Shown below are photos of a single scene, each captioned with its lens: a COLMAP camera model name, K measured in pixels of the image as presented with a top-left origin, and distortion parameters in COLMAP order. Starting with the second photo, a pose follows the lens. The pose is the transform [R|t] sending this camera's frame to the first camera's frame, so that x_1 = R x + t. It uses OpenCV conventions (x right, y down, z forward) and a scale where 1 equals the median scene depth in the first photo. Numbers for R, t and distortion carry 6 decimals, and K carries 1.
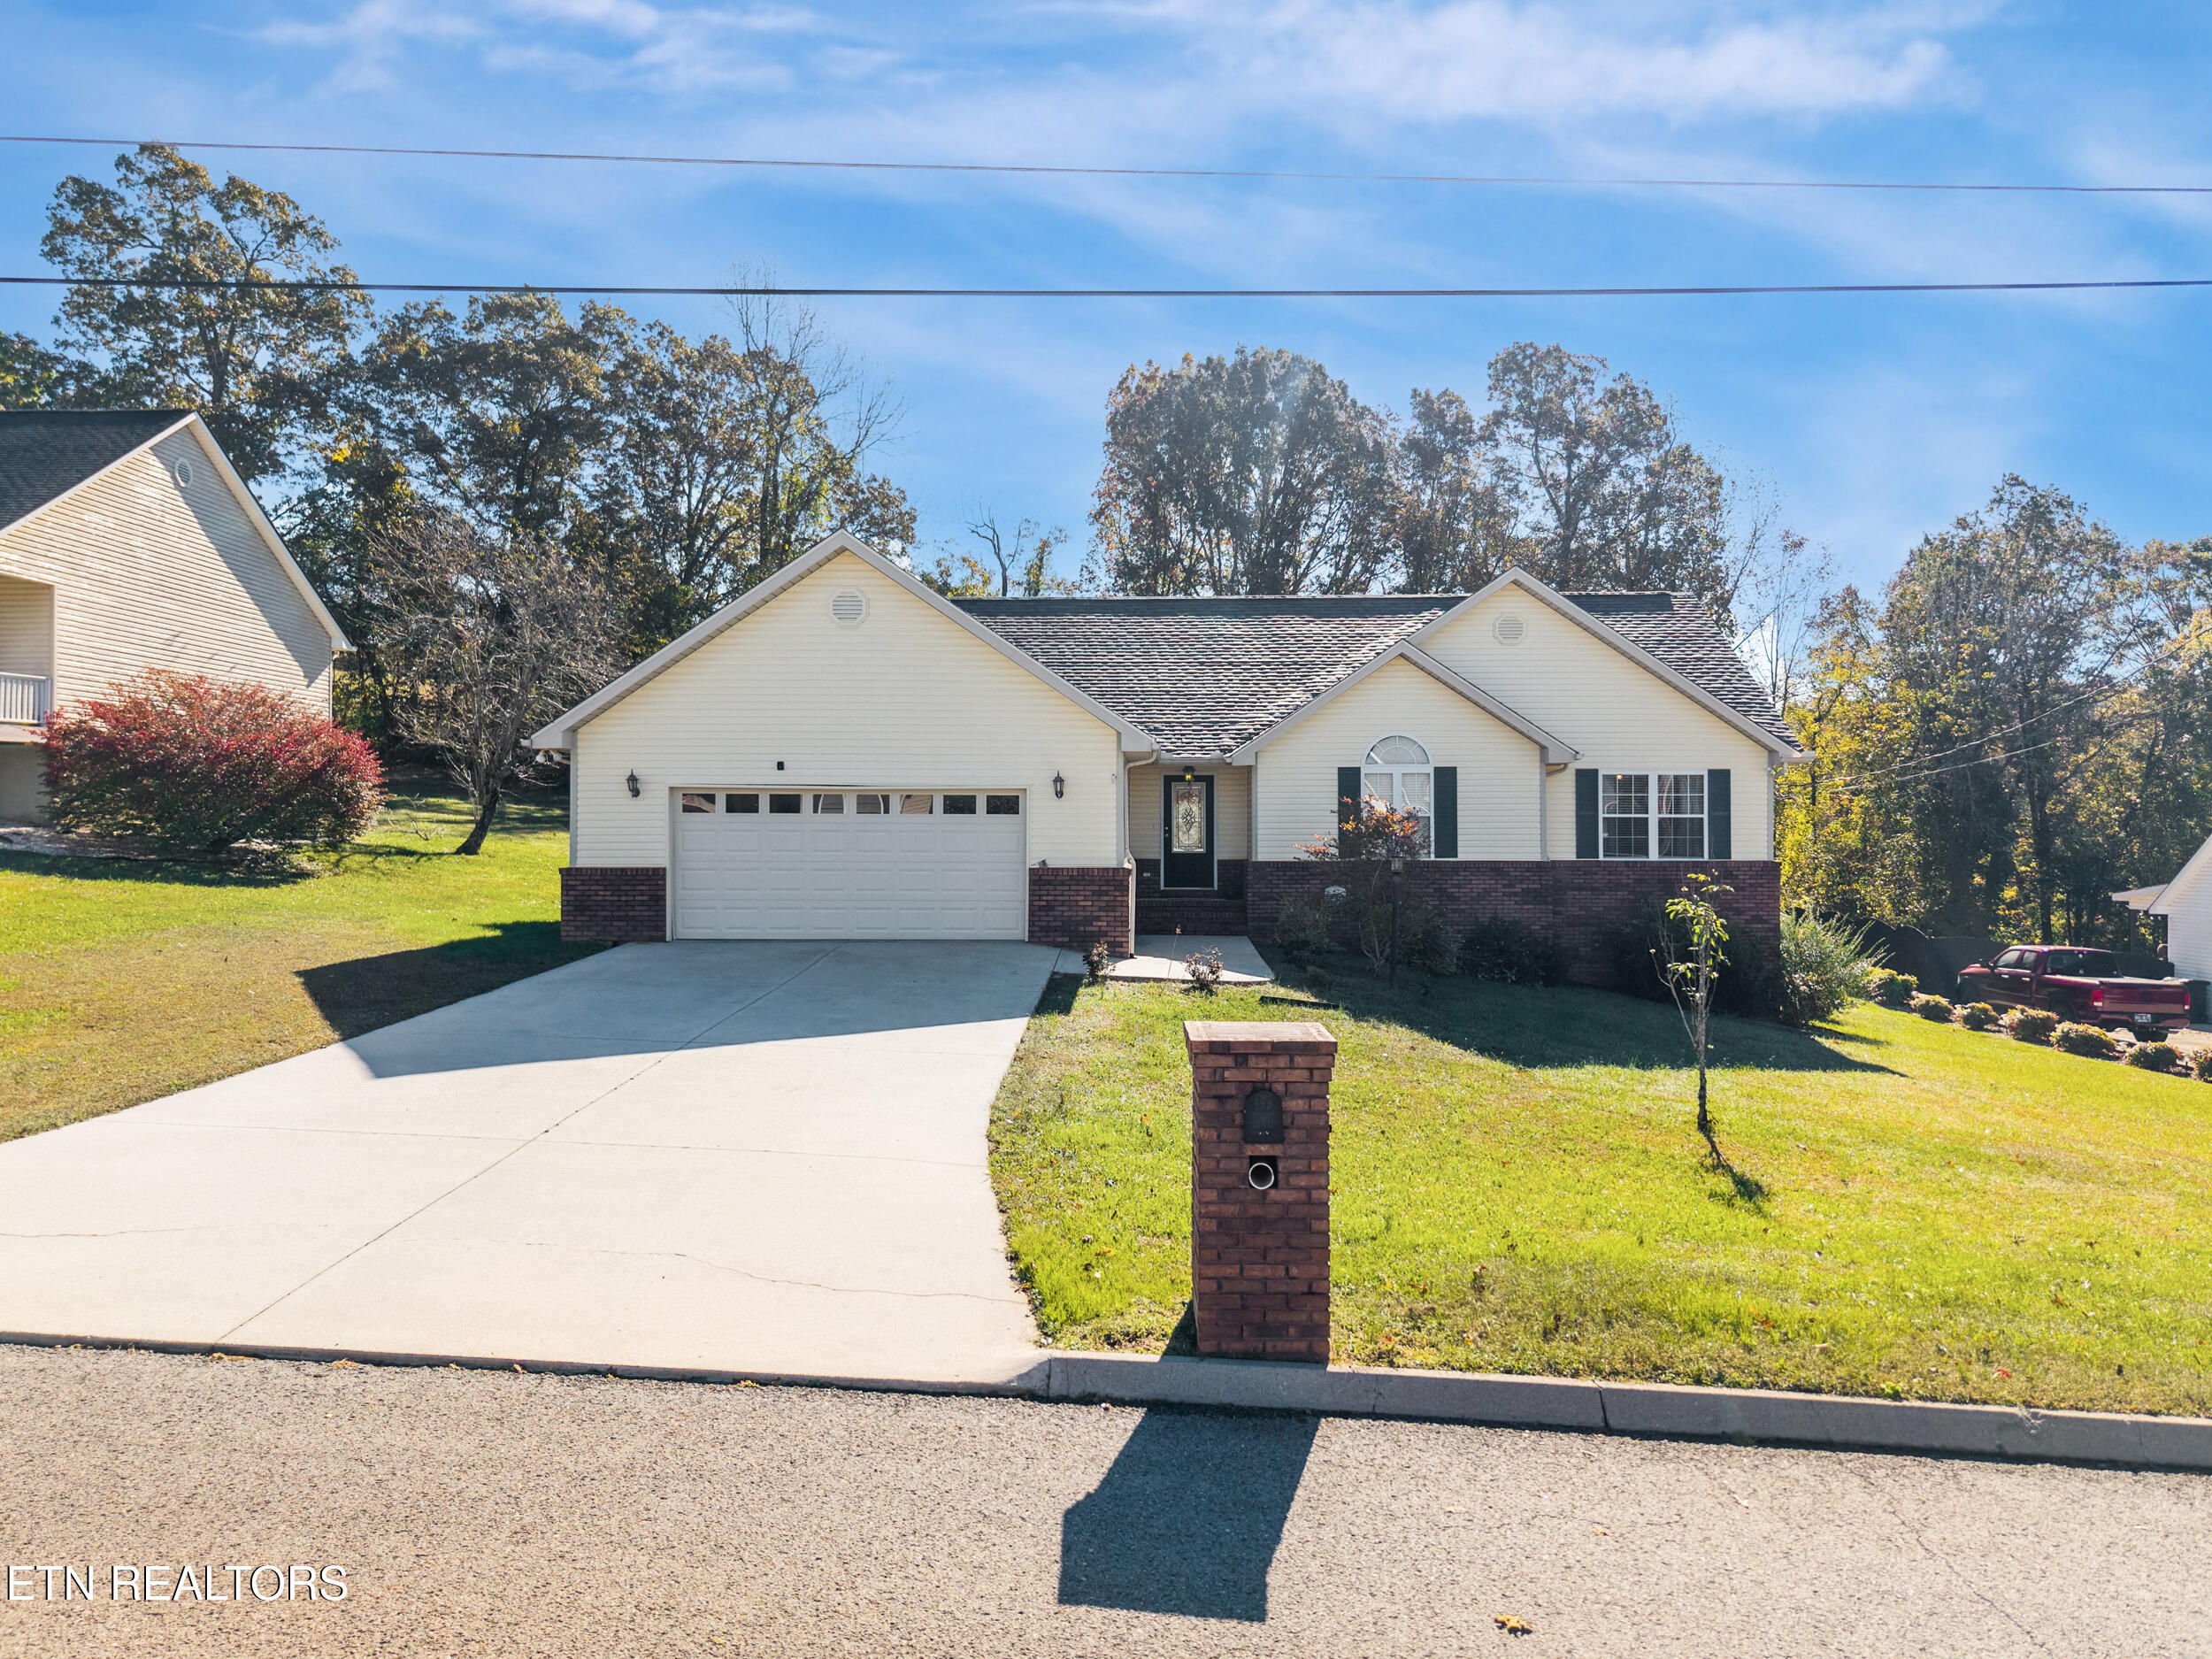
lens RADIAL K [[1484.7, 0, 1094.0], [0, 1484.7, 820.4], [0, 0, 1]] dist [0.007874, -0.001963]
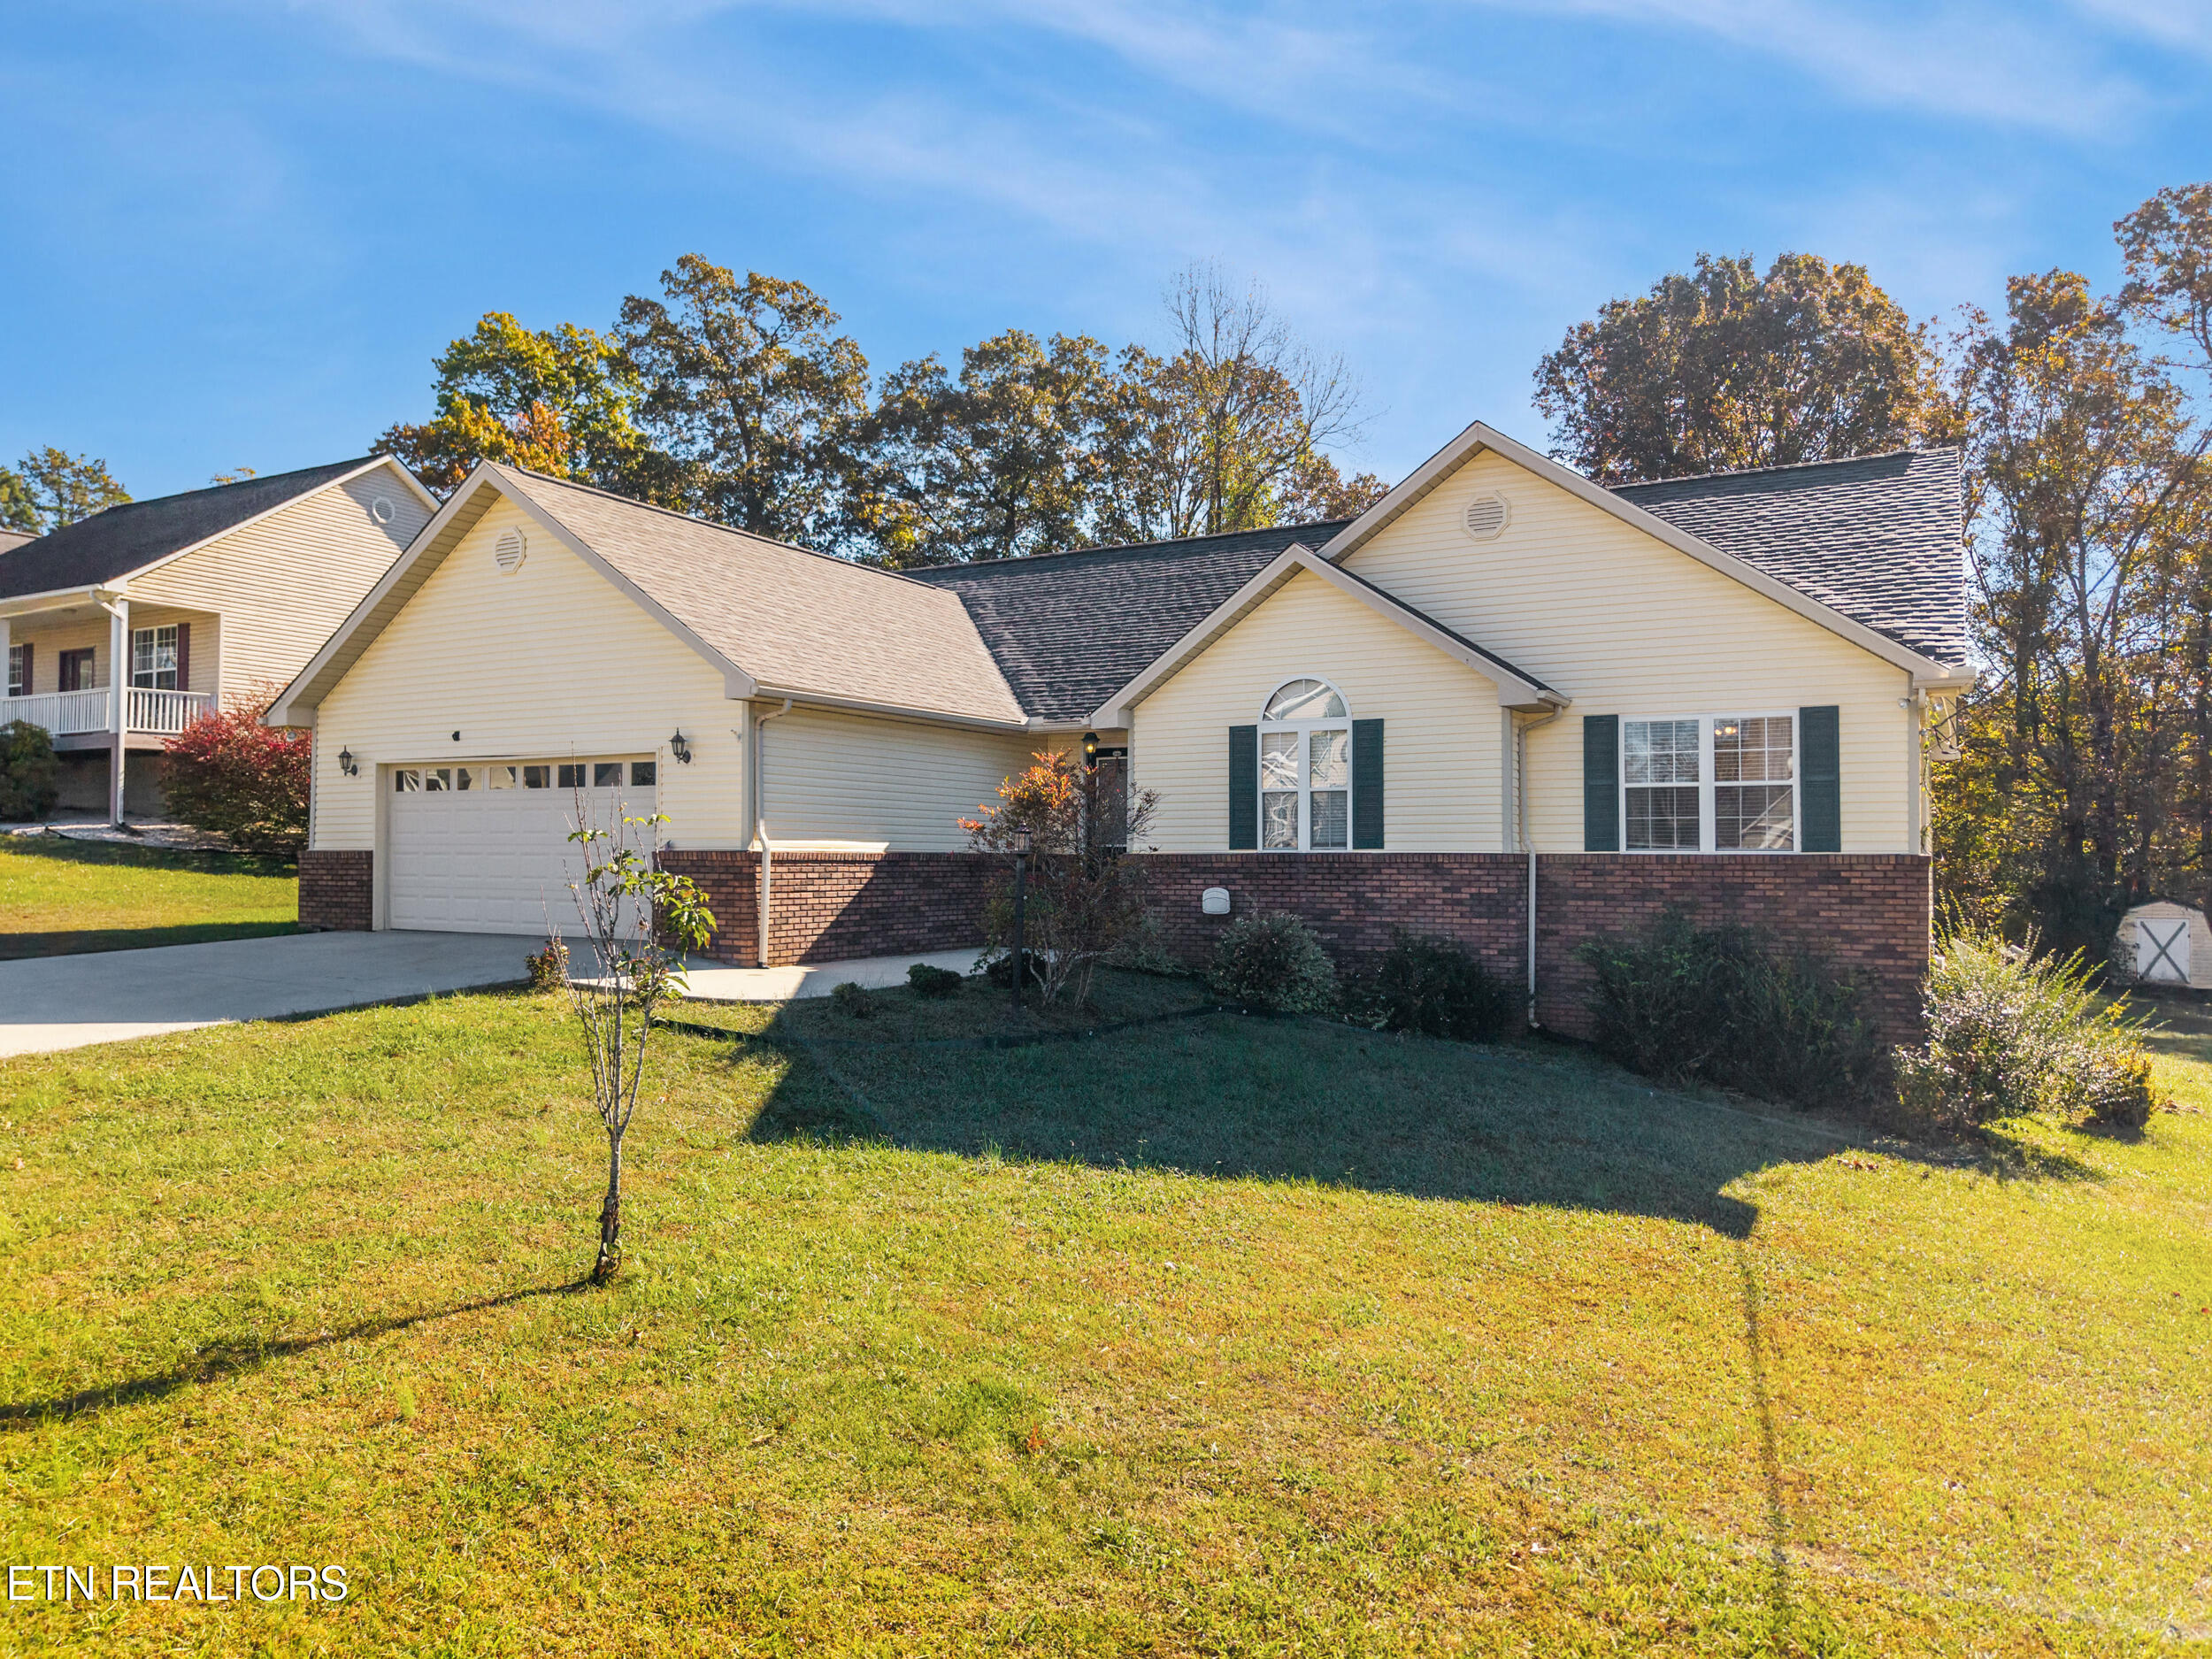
lens RADIAL K [[1484.7, 0, 1094.0], [0, 1484.7, 820.4], [0, 0, 1]] dist [0.007874, -0.001963]
pose [[0.888772, -0.009786, -0.458245, 0.435935], [-0.001014, 0.999728, -0.023318, 0.027727], [0.458348, 0.021189, 0.888520, 0.313041]]
